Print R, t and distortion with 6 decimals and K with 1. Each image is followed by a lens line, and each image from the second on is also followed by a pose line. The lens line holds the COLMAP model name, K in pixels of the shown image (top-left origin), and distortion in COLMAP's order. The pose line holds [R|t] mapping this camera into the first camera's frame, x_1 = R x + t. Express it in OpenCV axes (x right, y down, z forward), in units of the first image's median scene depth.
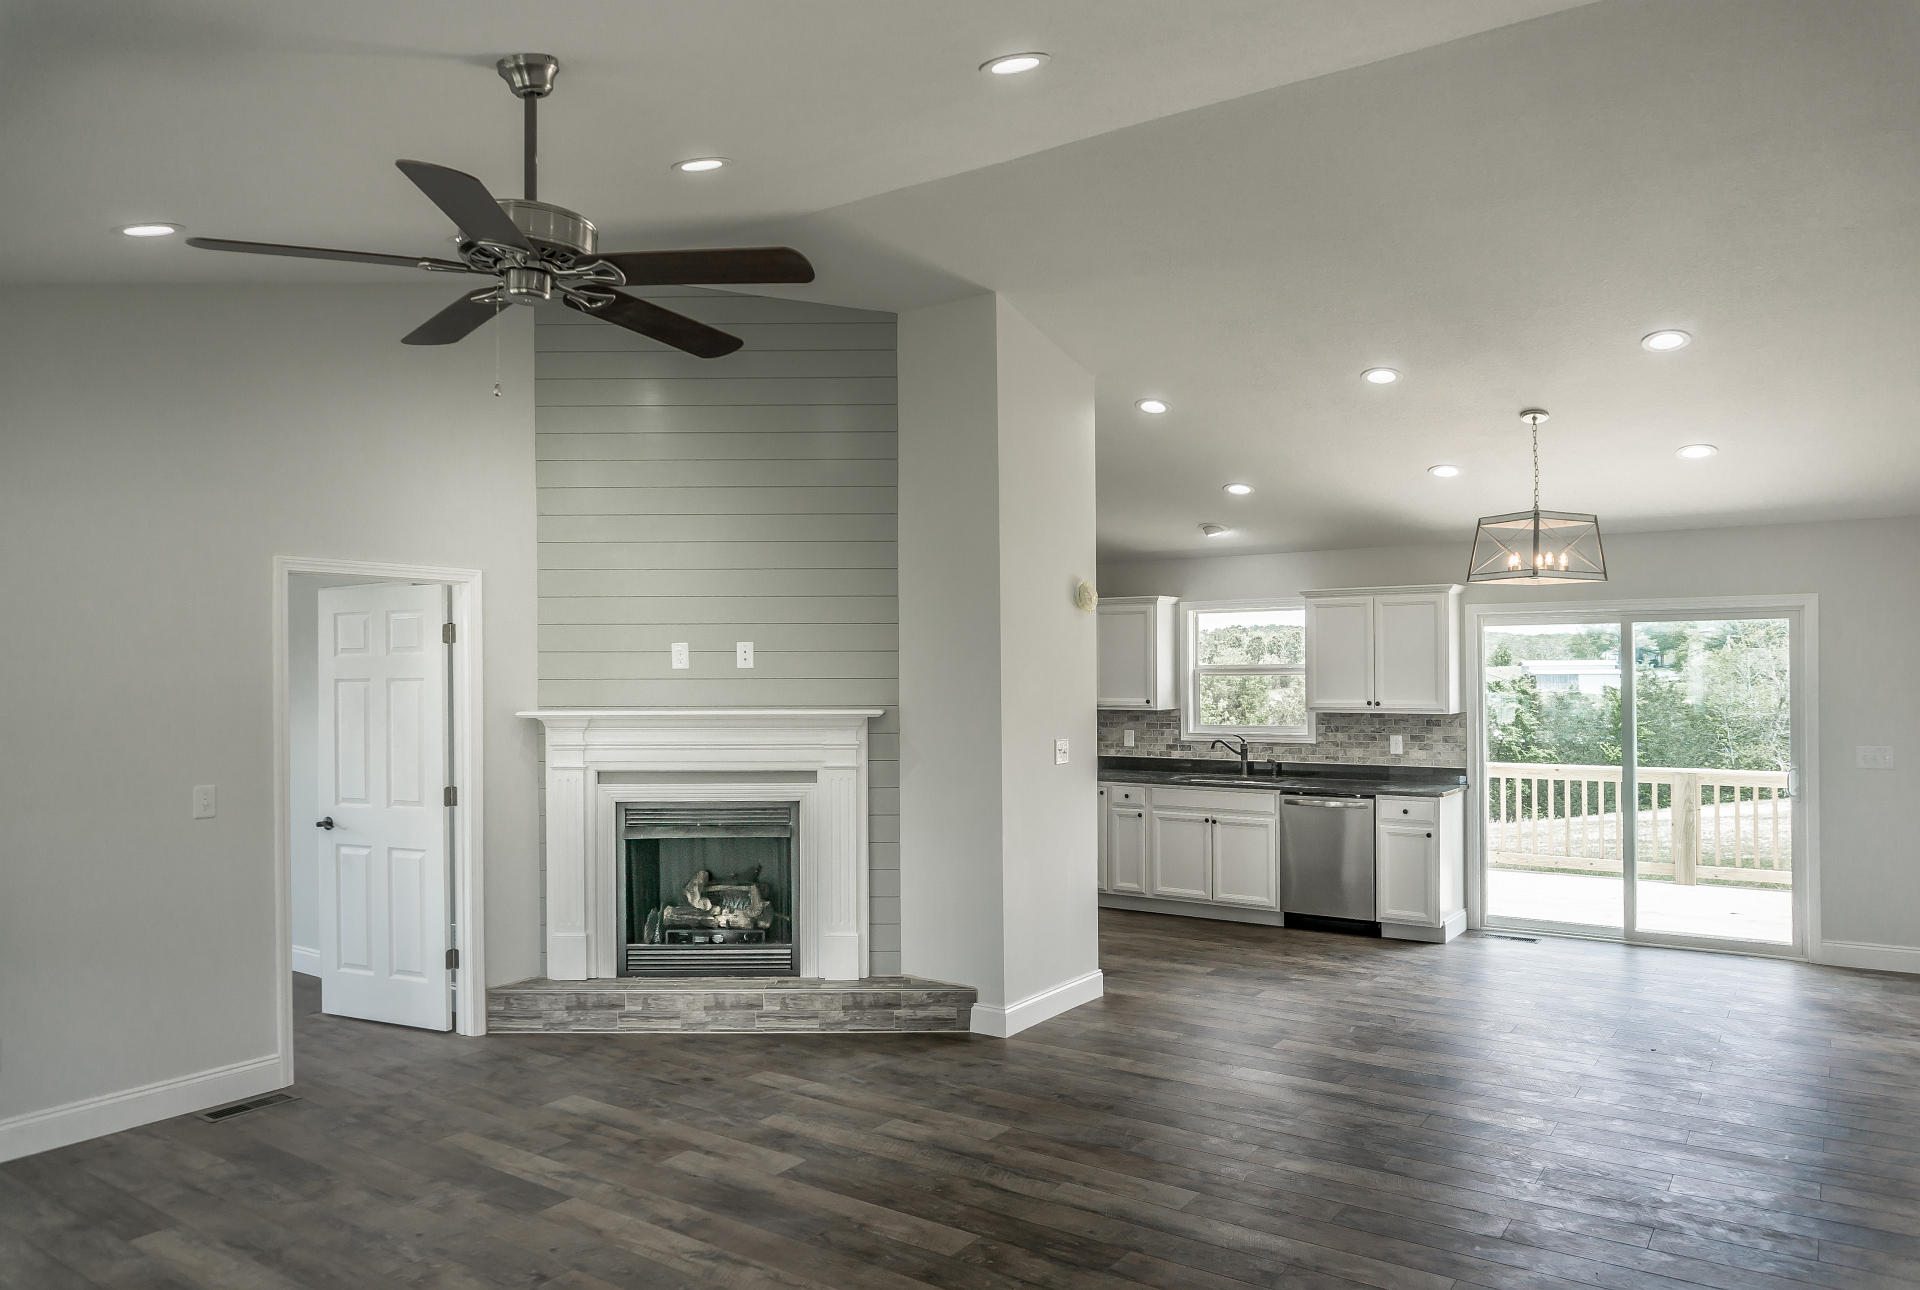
lens RADIAL K [[1280.4, 0, 1001.0], [0, 1280.4, 662.3], [0, 0, 1]] dist [-0.016300, -0.005515]
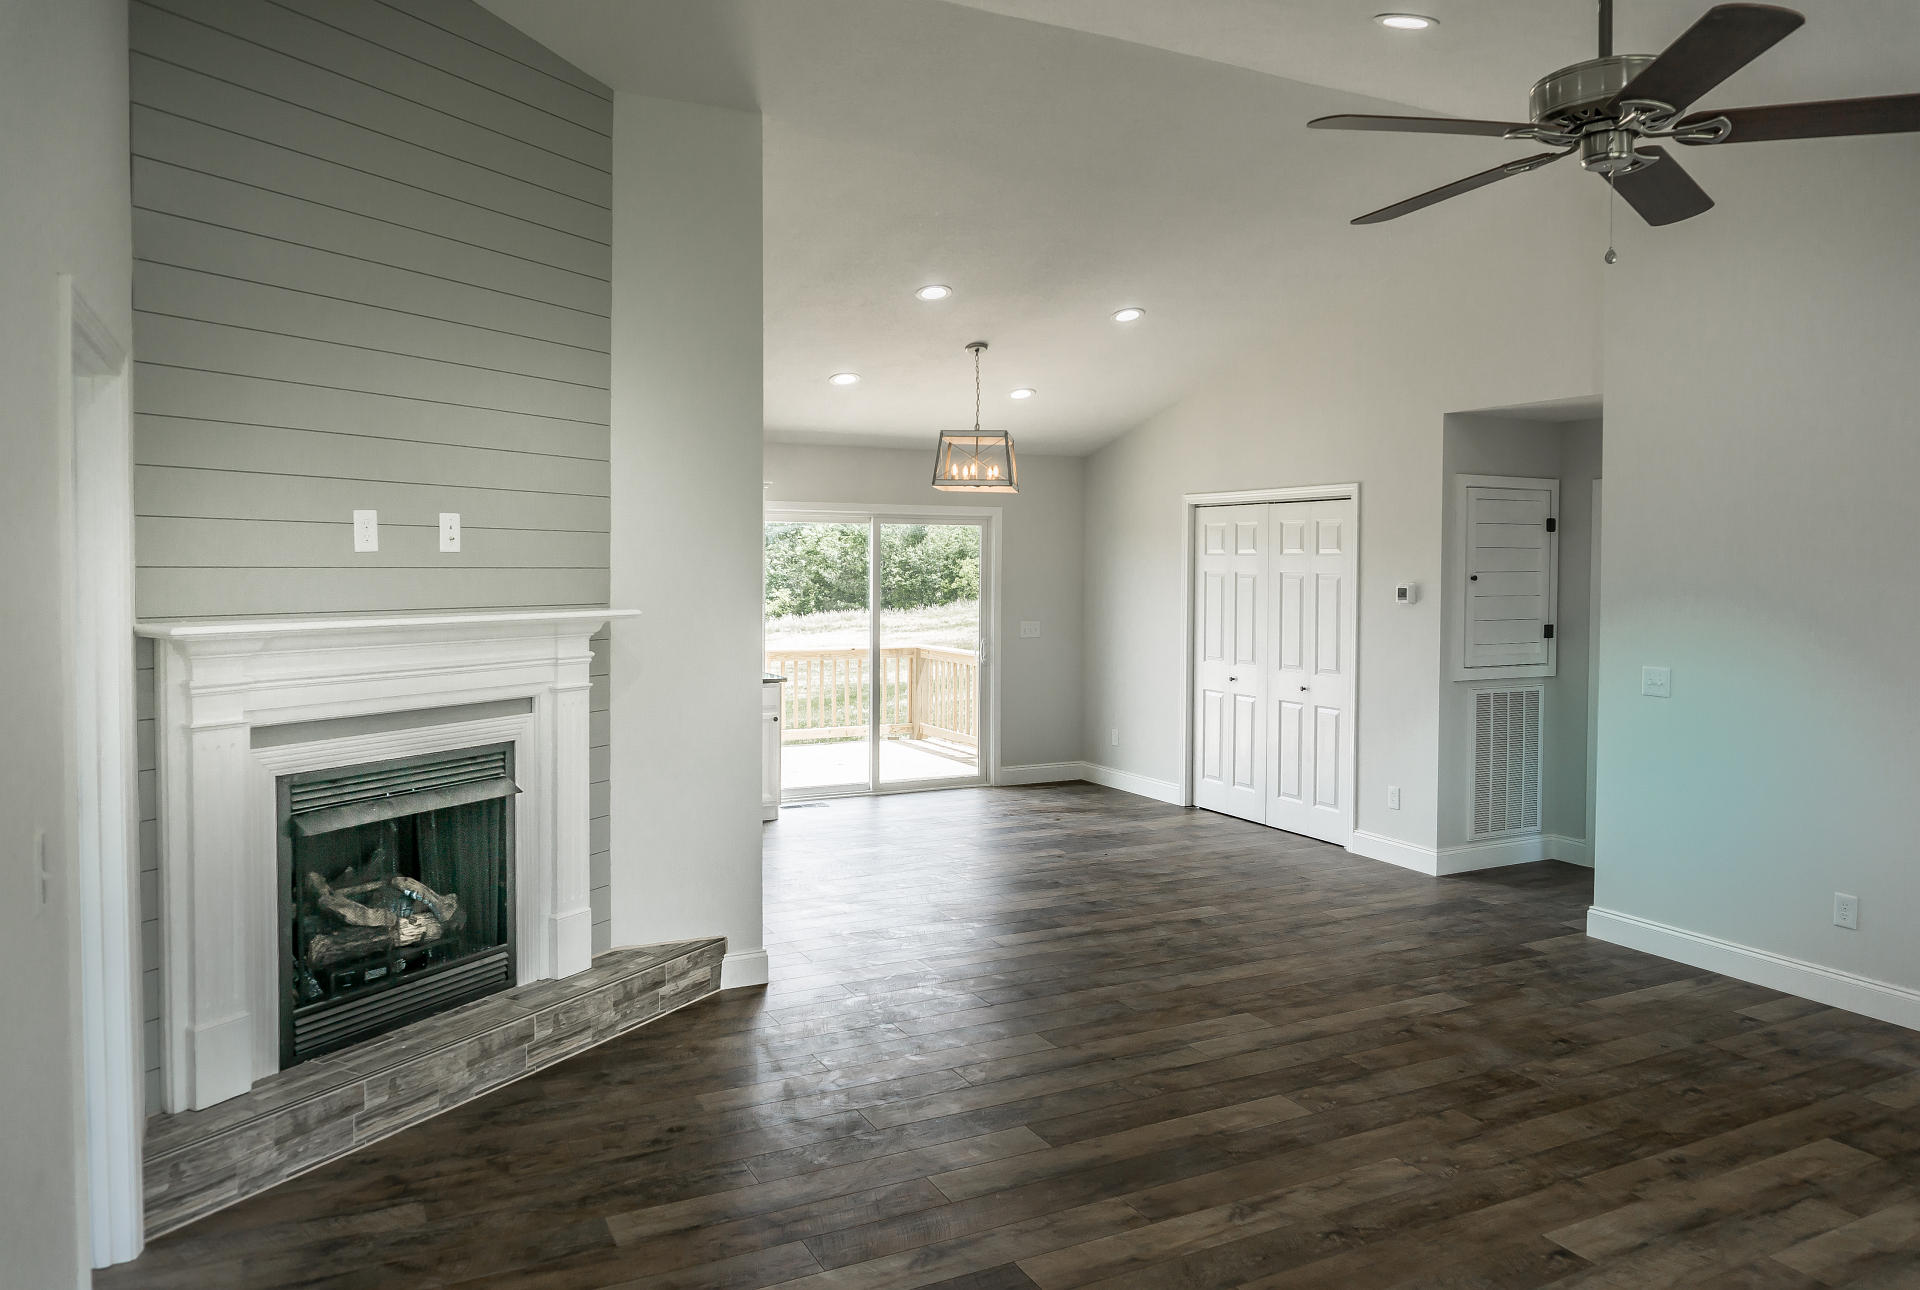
lens RADIAL K [[1280.4, 0, 995.5], [0, 1280.4, 598.4], [0, 0, 1]] dist [-0.016300, -0.005515]
pose [[0.488852, -0.014581, 0.872245, -0.643477], [-0.016623, 0.999523, 0.026025, 0.006685], [-0.872209, -0.027222, 0.488376, 0.425671]]
